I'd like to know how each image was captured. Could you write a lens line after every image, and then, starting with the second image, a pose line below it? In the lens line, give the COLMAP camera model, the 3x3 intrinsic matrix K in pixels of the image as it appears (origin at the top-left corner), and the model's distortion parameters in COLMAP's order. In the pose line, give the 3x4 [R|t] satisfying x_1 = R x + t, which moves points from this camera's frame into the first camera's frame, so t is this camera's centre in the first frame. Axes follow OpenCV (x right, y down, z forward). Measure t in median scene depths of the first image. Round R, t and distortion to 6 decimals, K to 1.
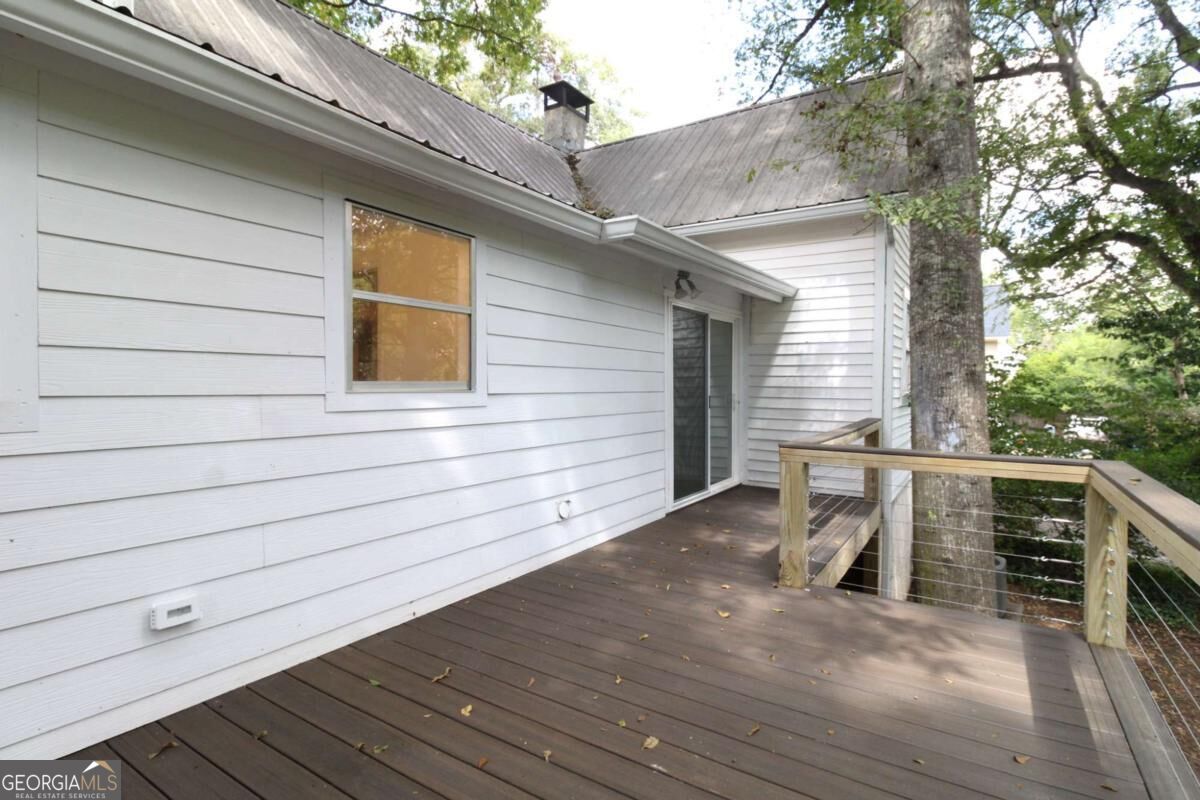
lens RADIAL K [[571.9, 0, 633.6], [0, 571.9, 385.4], [0, 0, 1]] dist [0.001320, 0.000358]
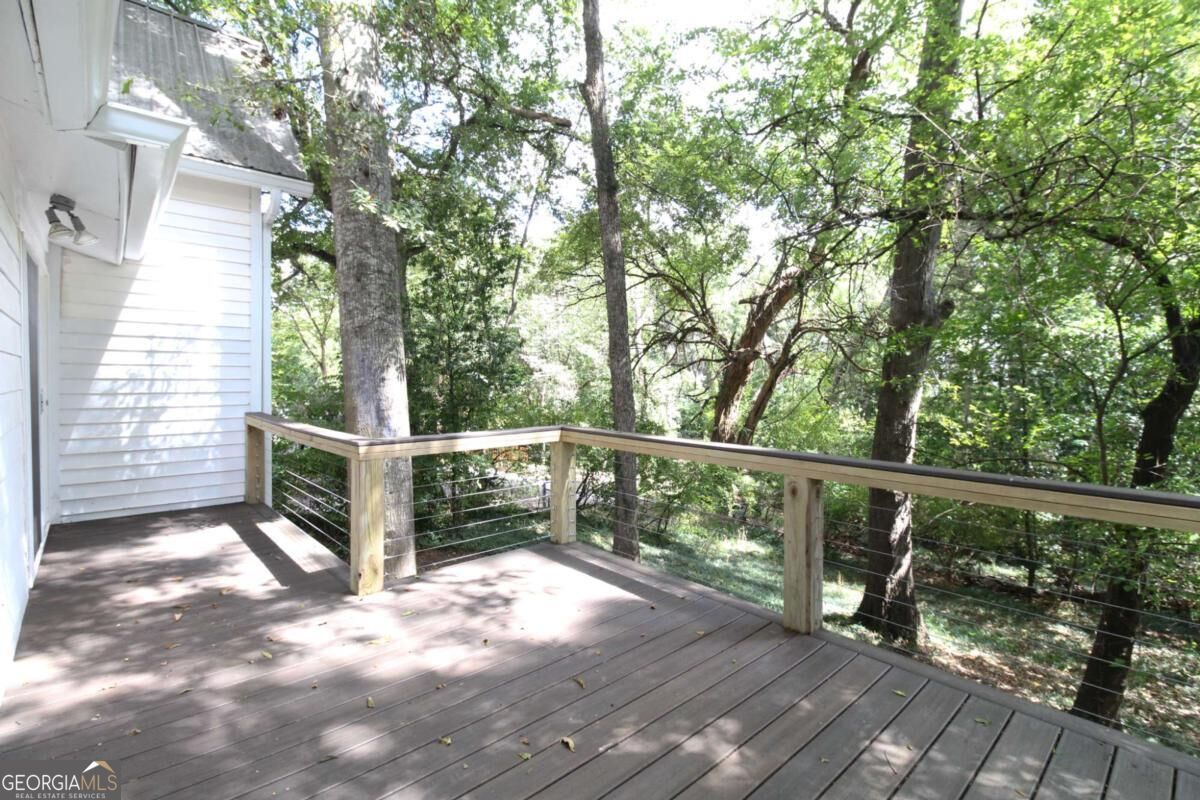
lens RADIAL K [[559.1, 0, 603.3], [0, 559.1, 377.4], [0, 0, 1]] dist [0.000279, -0.000244]
pose [[0.281229, -0.005741, 0.959623, -0.541886], [-0.000883, 0.999980, 0.006241, -0.009343], [-0.959640, -0.002602, 0.281219, 0.414787]]
